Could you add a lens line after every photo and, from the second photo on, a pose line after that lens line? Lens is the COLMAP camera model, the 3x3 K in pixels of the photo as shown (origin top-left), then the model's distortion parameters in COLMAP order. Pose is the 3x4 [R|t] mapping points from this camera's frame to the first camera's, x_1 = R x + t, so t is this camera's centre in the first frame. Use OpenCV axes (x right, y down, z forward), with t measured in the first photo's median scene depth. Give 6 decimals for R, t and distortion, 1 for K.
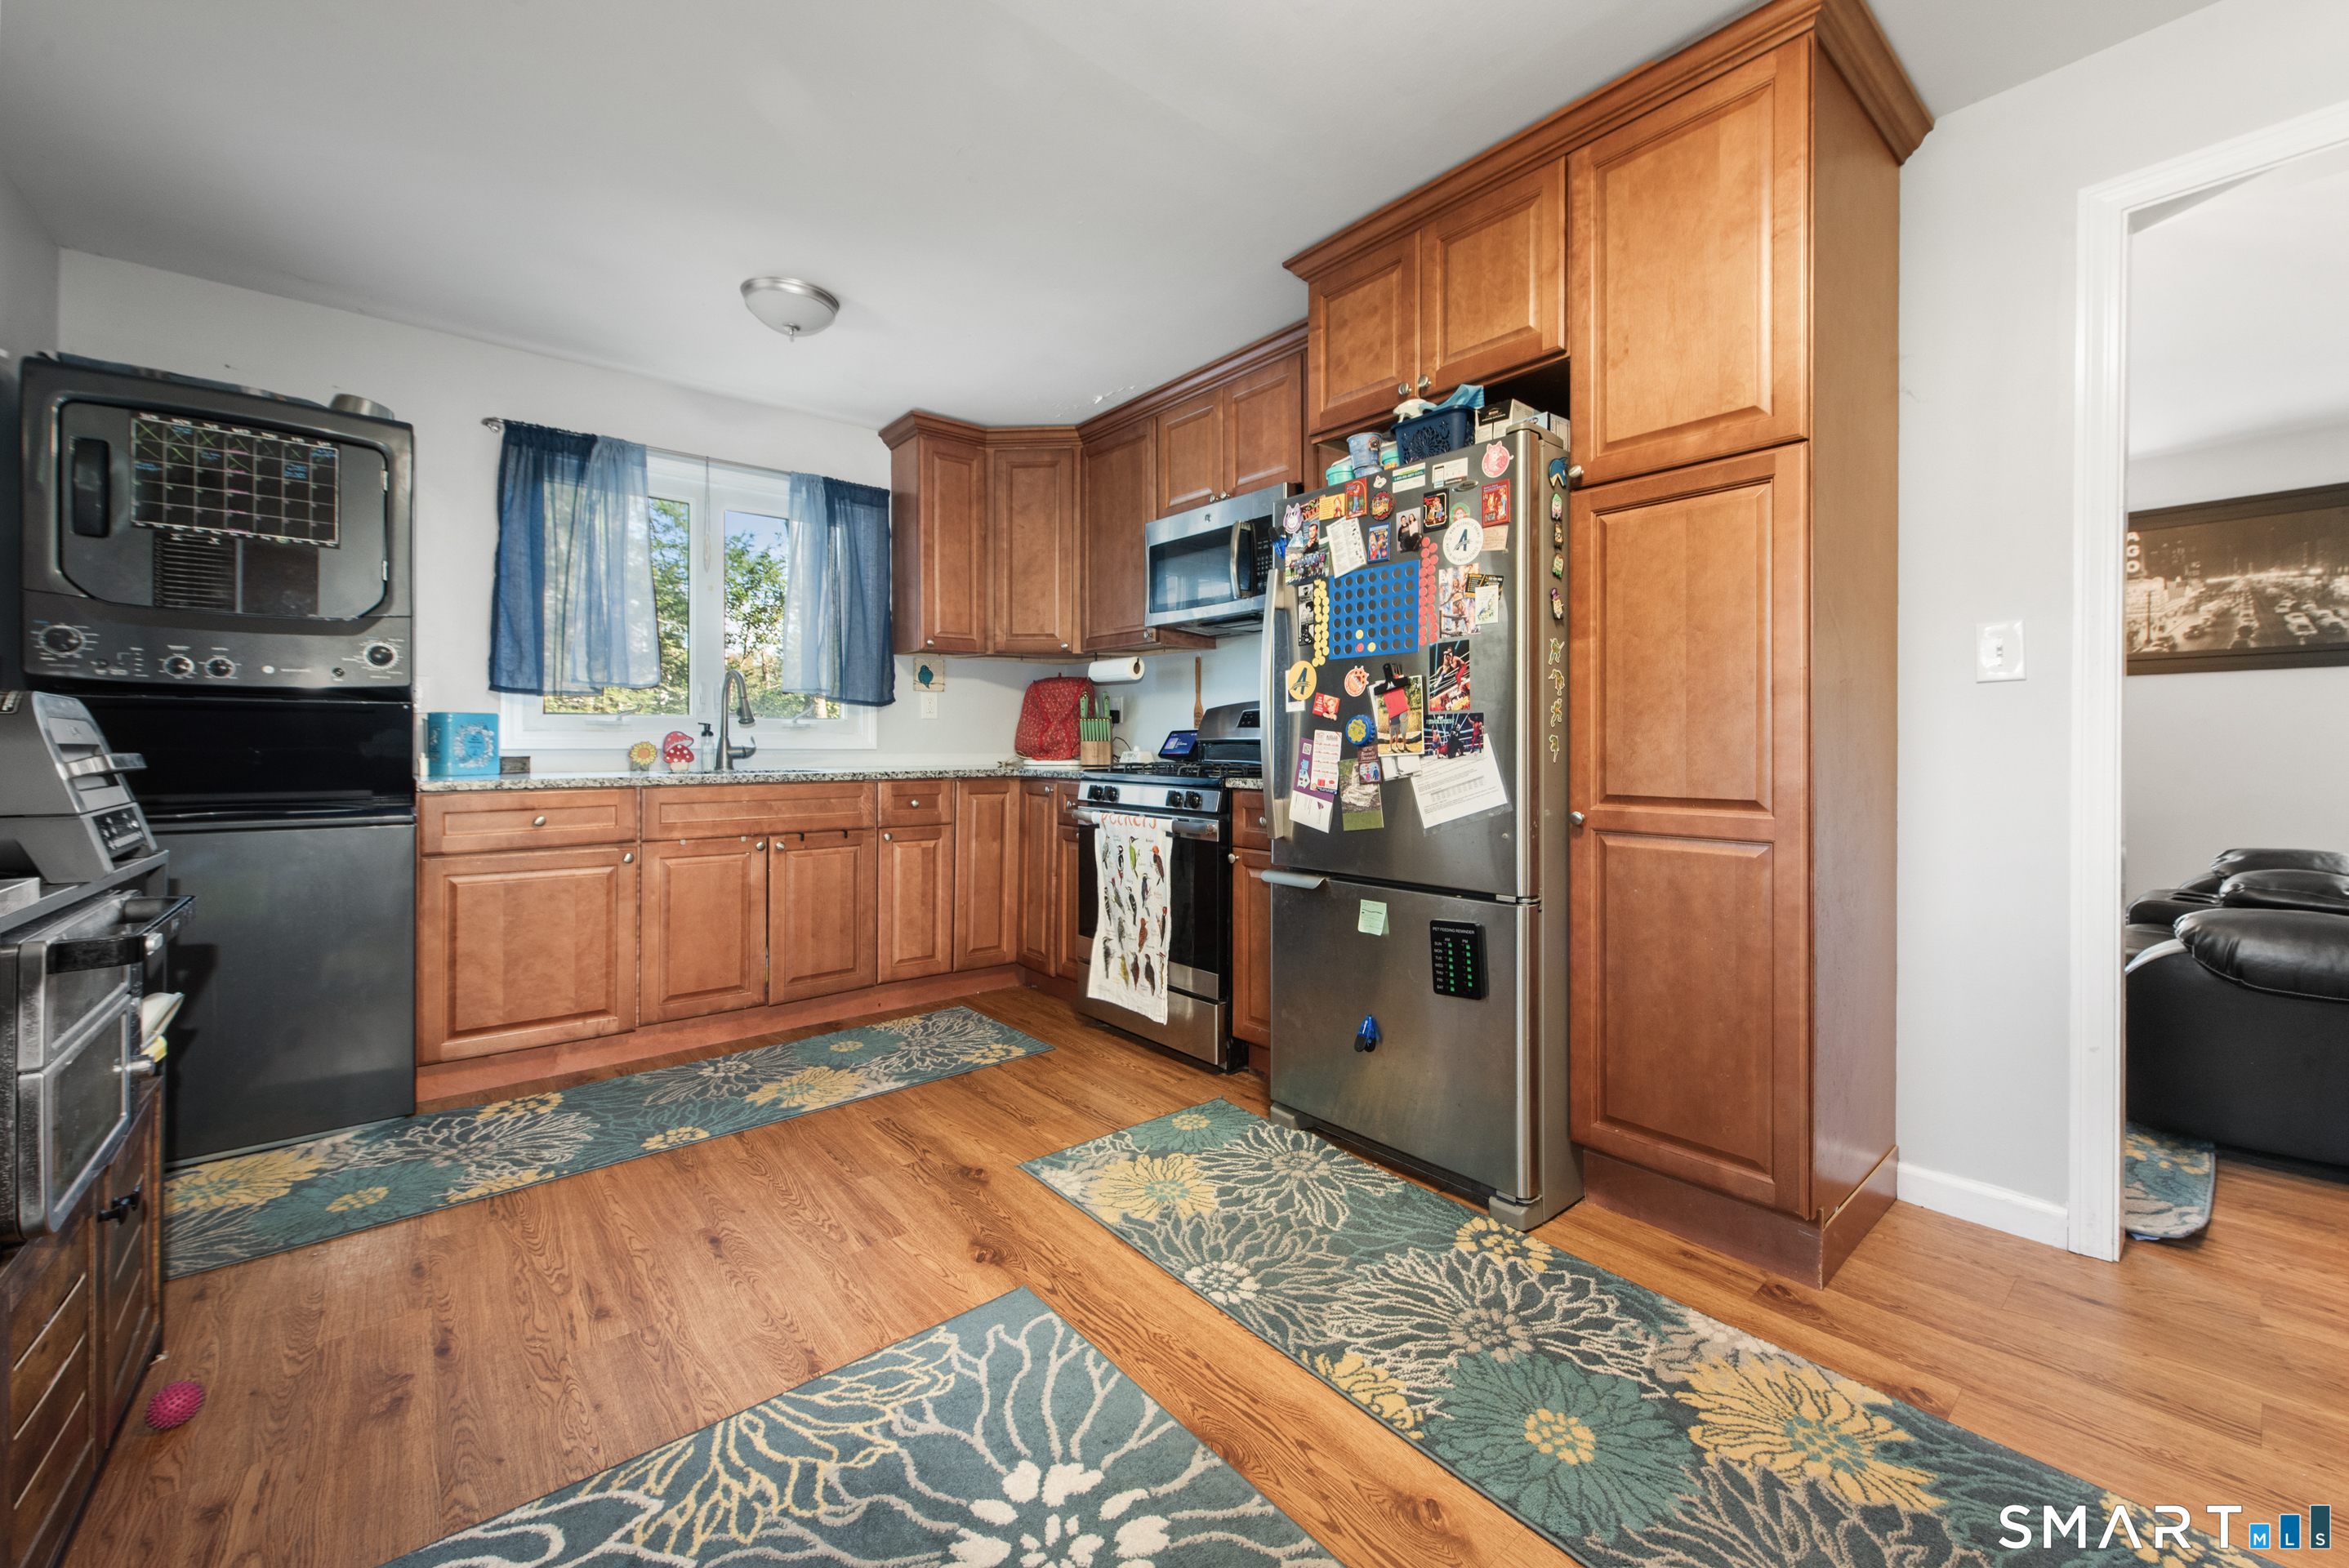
lens RADIAL K [[926.1, 0, 1180.3], [0, 926.1, 744.1], [0, 0, 1]] dist [0.007177, -0.001762]
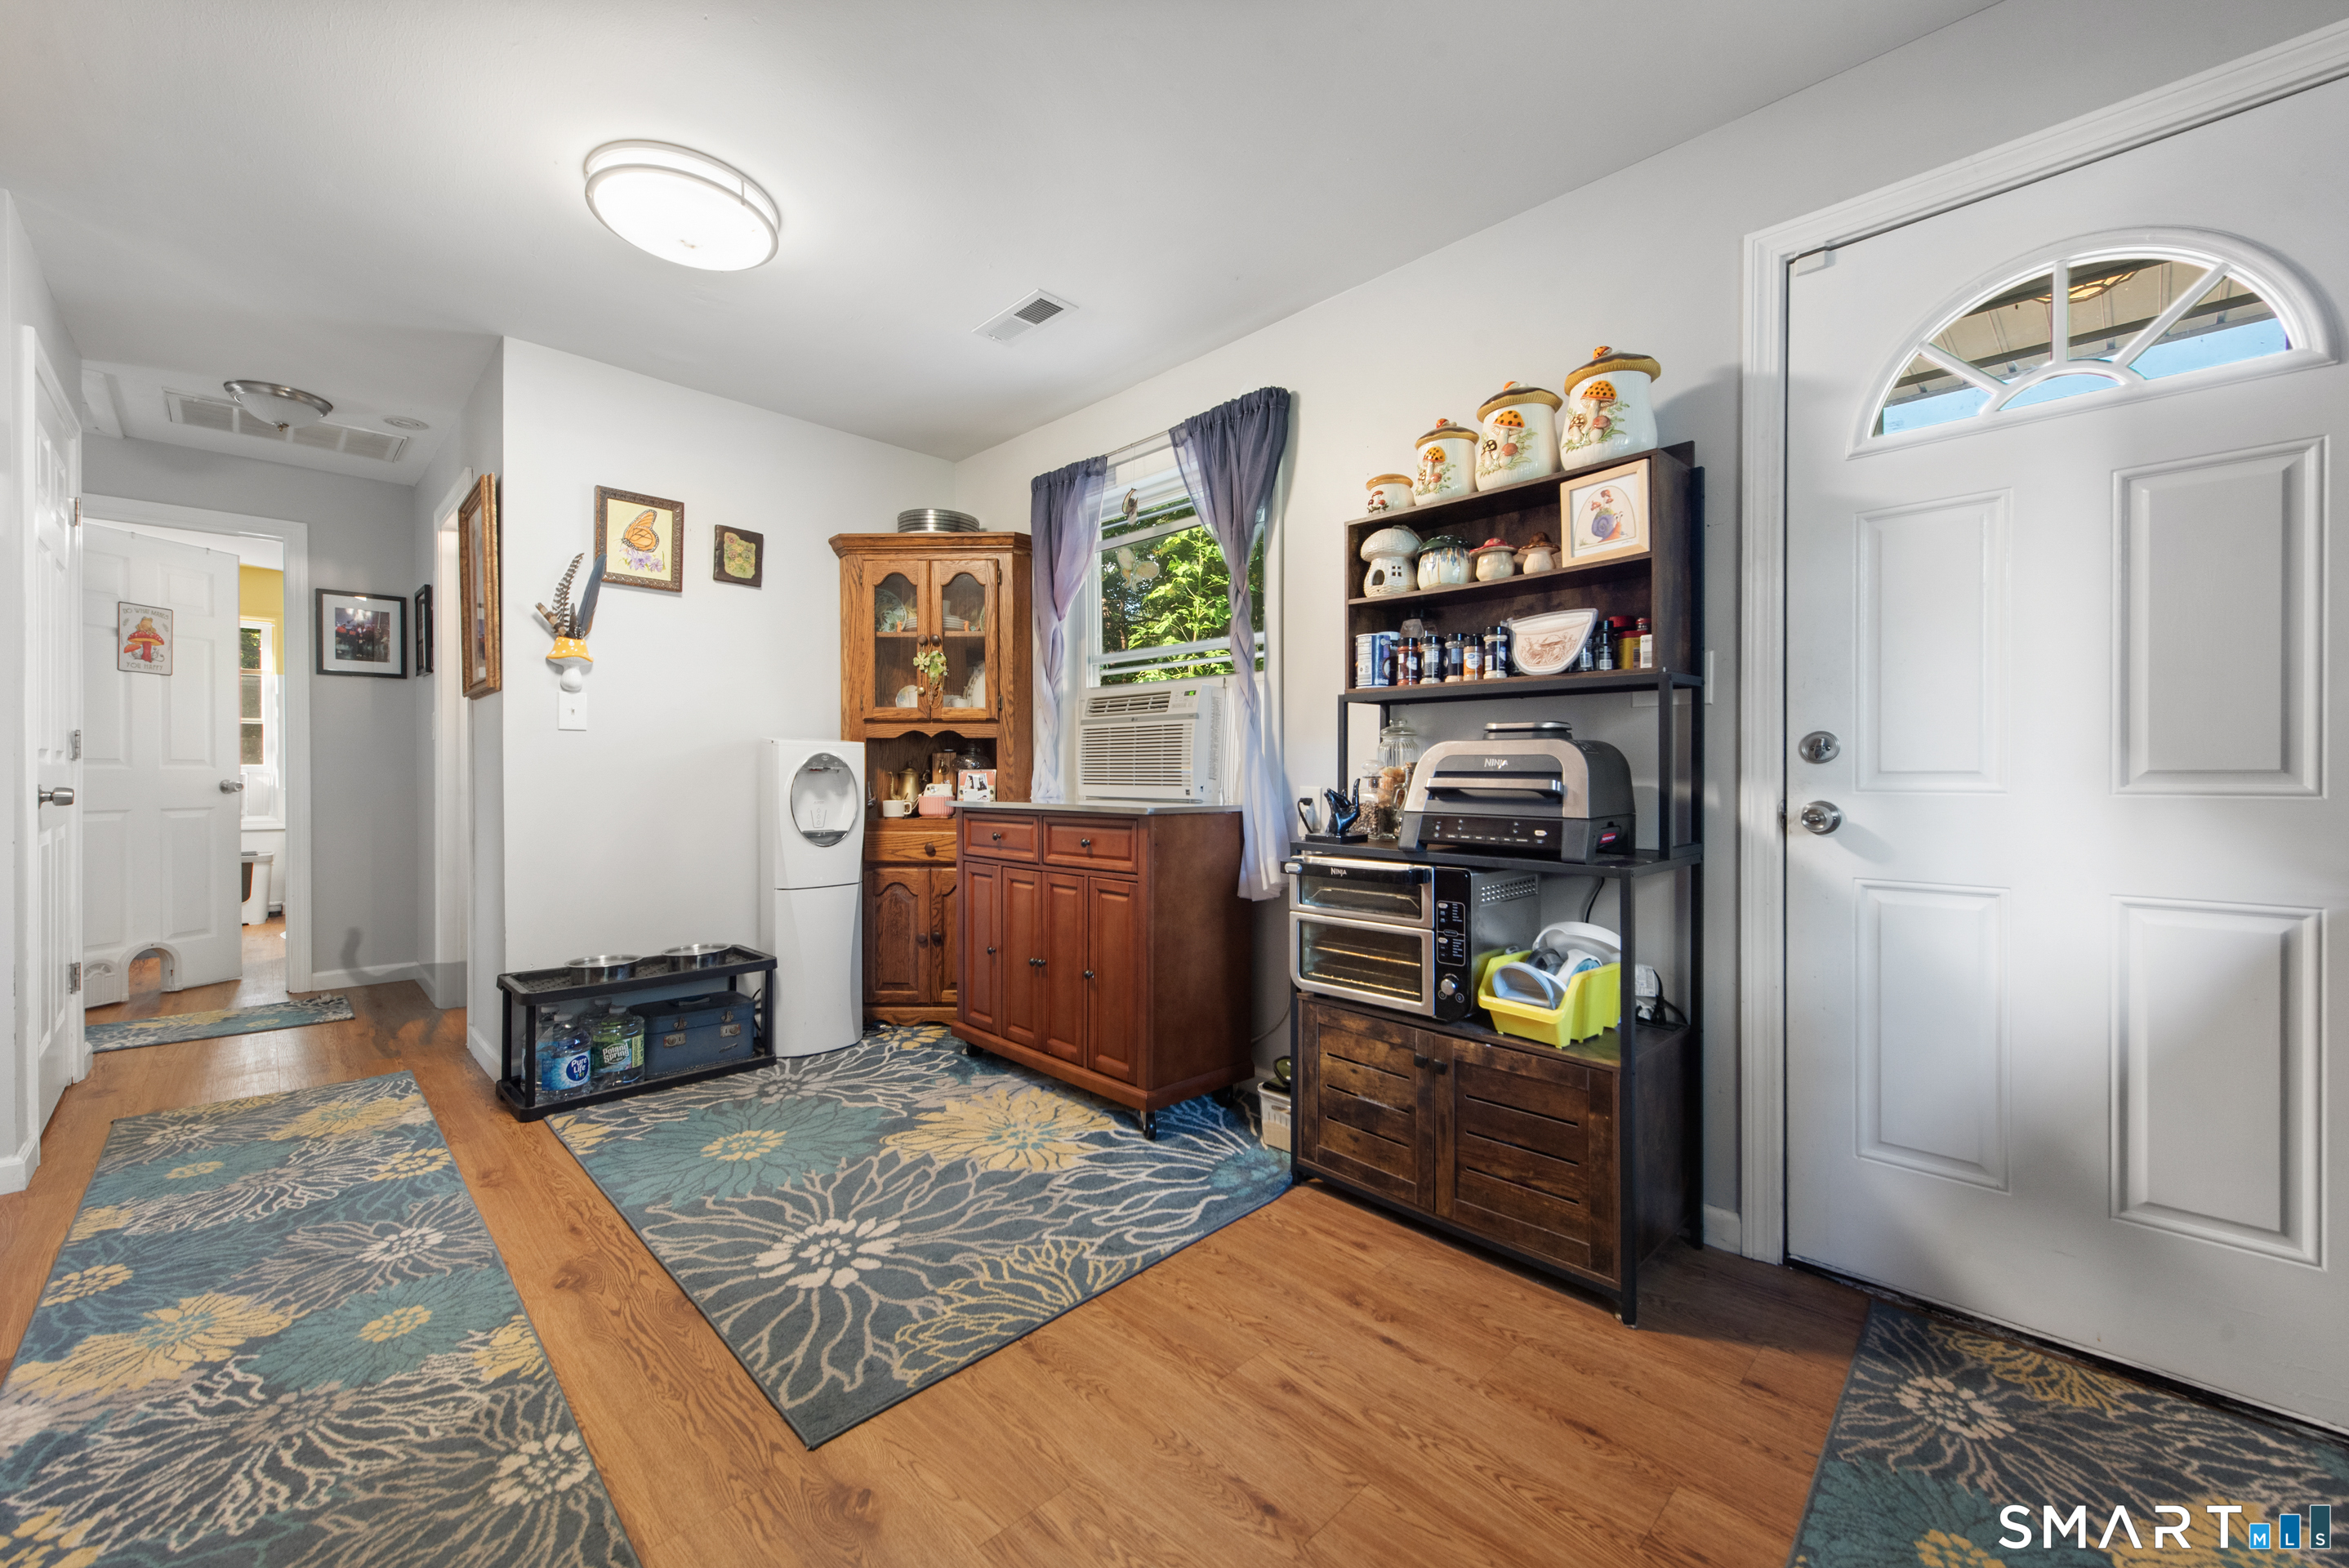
lens RADIAL K [[926.1, 0, 1166.5], [0, 926.1, 775.1], [0, 0, 1]] dist [0.007177, -0.001762]
pose [[-0.997328, -0.002958, -0.072989, -0.306079], [-0.003091, 0.999994, 0.001701, 0.003425], [0.072984, 0.001922, -0.997331, 1.350369]]
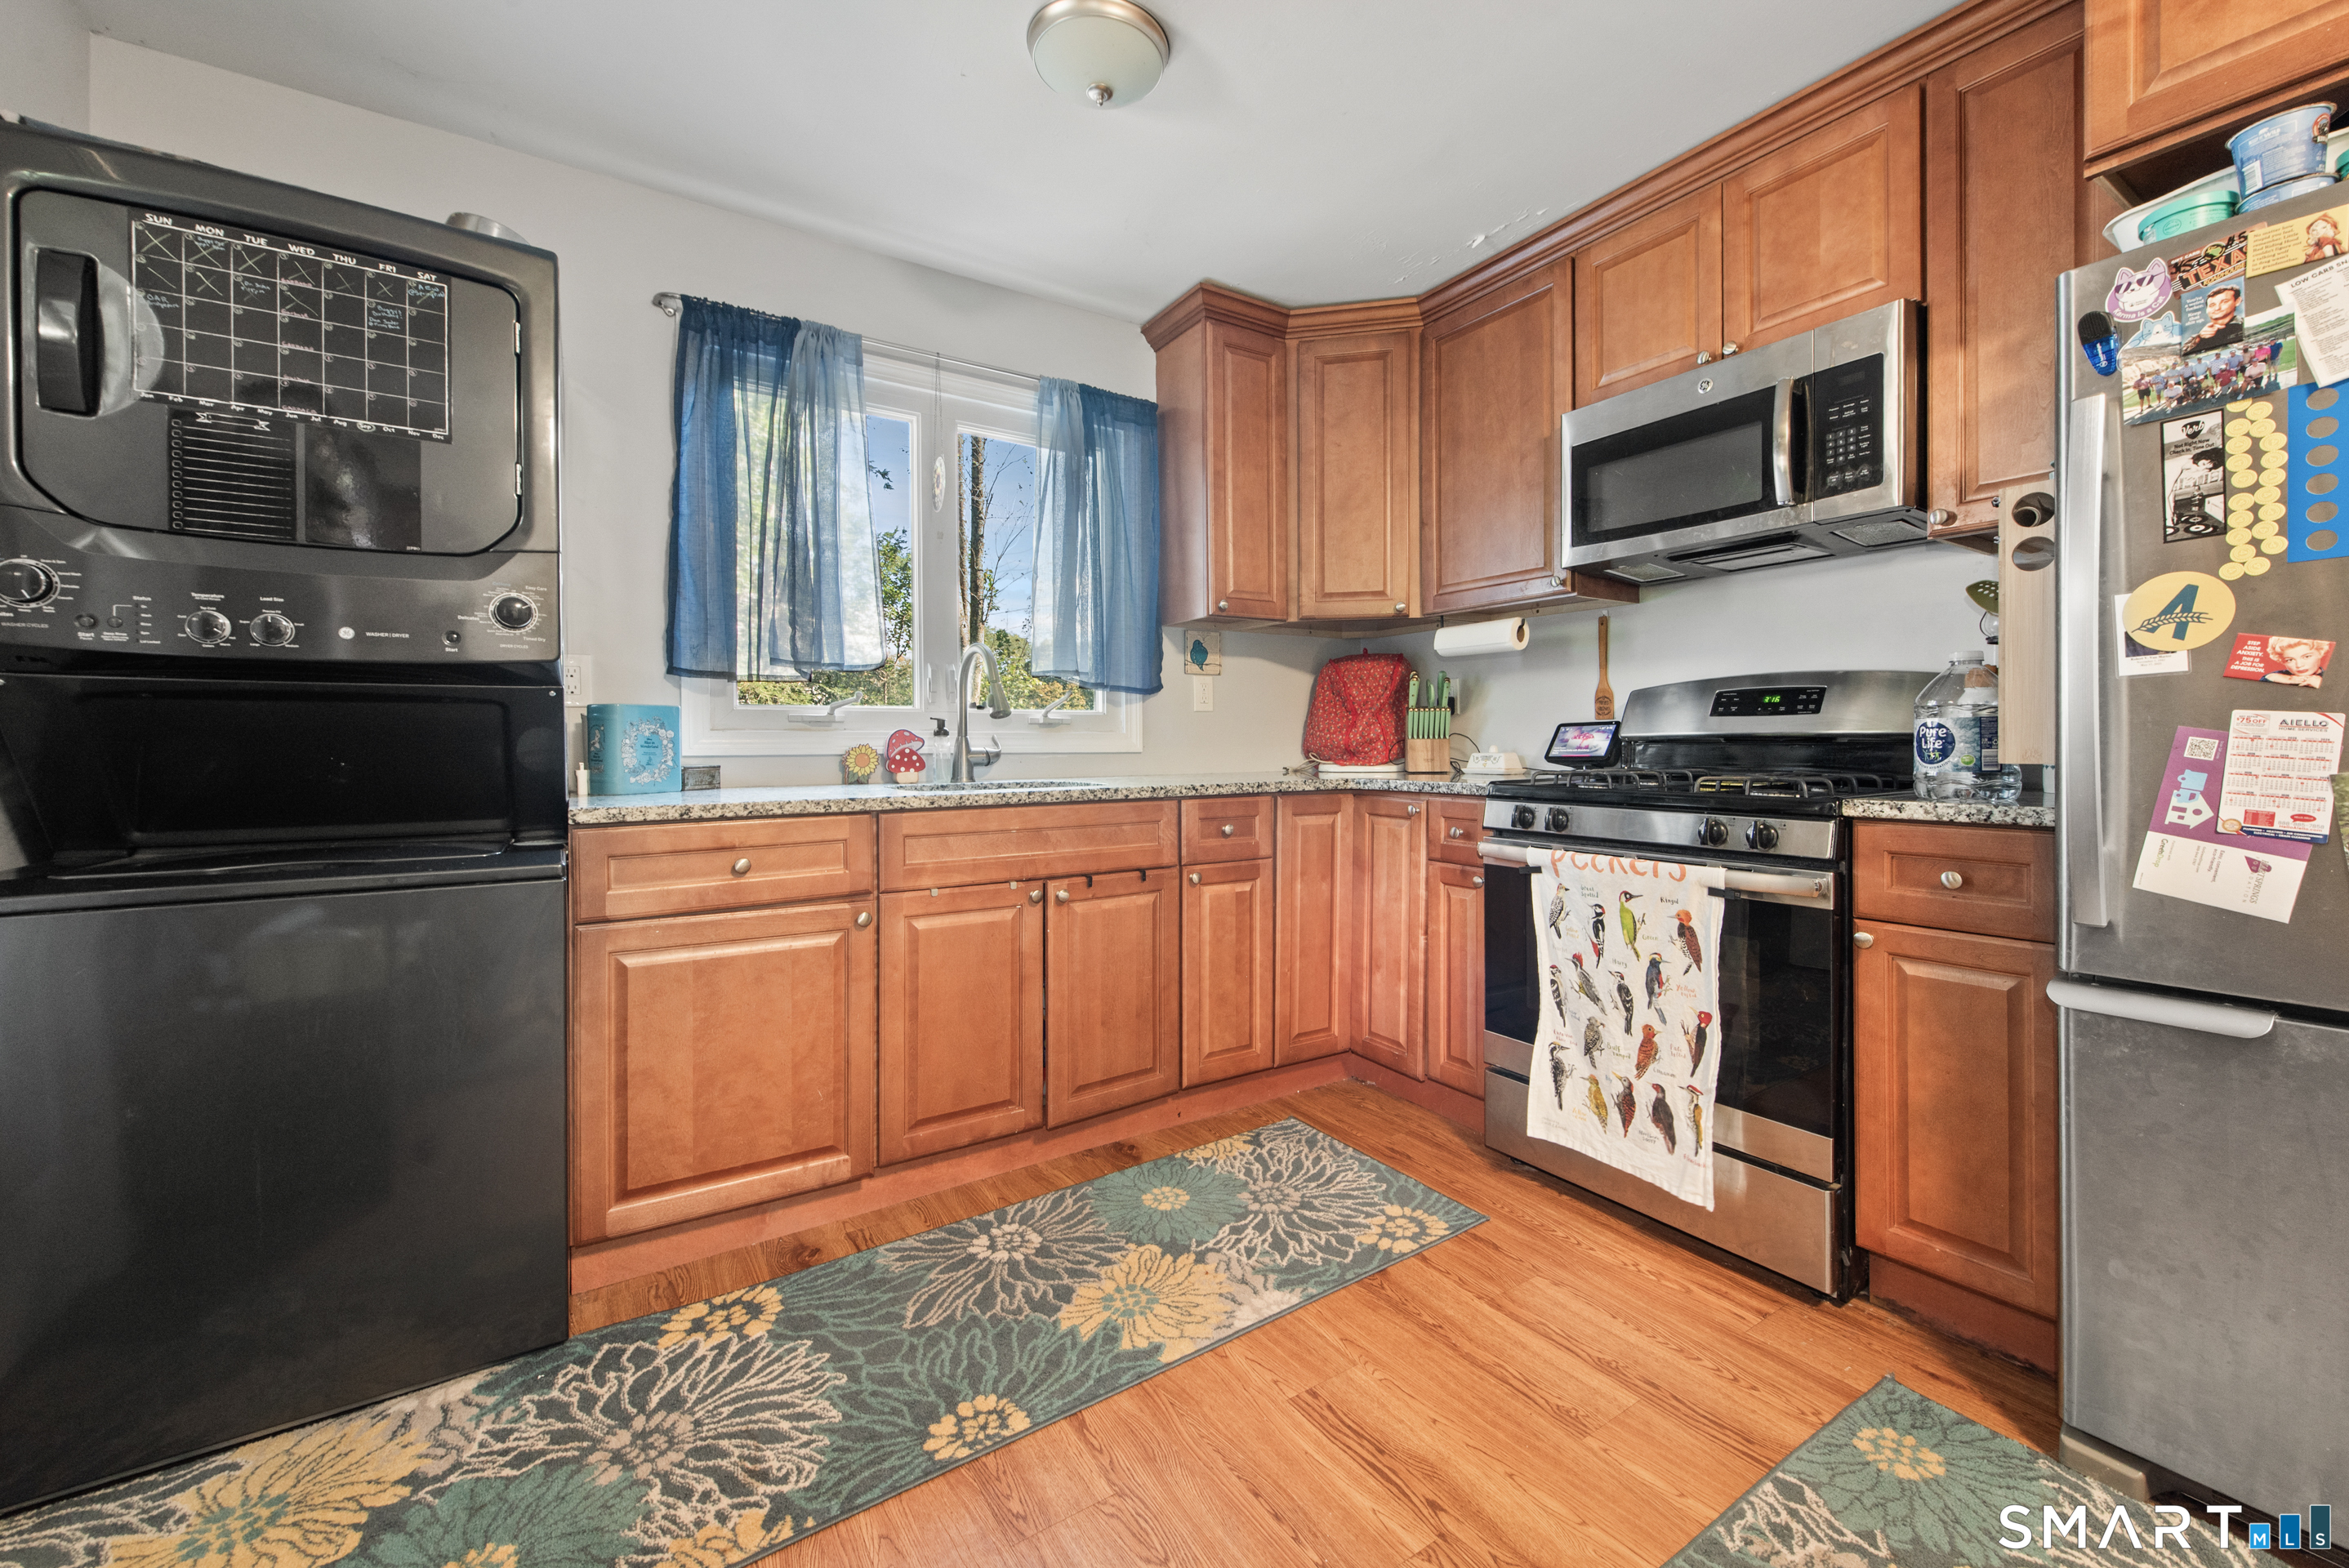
lens RADIAL K [[926.1, 0, 1185.4], [0, 926.1, 749.1], [0, 0, 1]] dist [0.007177, -0.001762]
pose [[0.992534, -0.006315, -0.121805, -0.346130], [0.006989, 0.999963, 0.005105, -0.000942], [0.121768, -0.005918, 0.992541, 0.450191]]
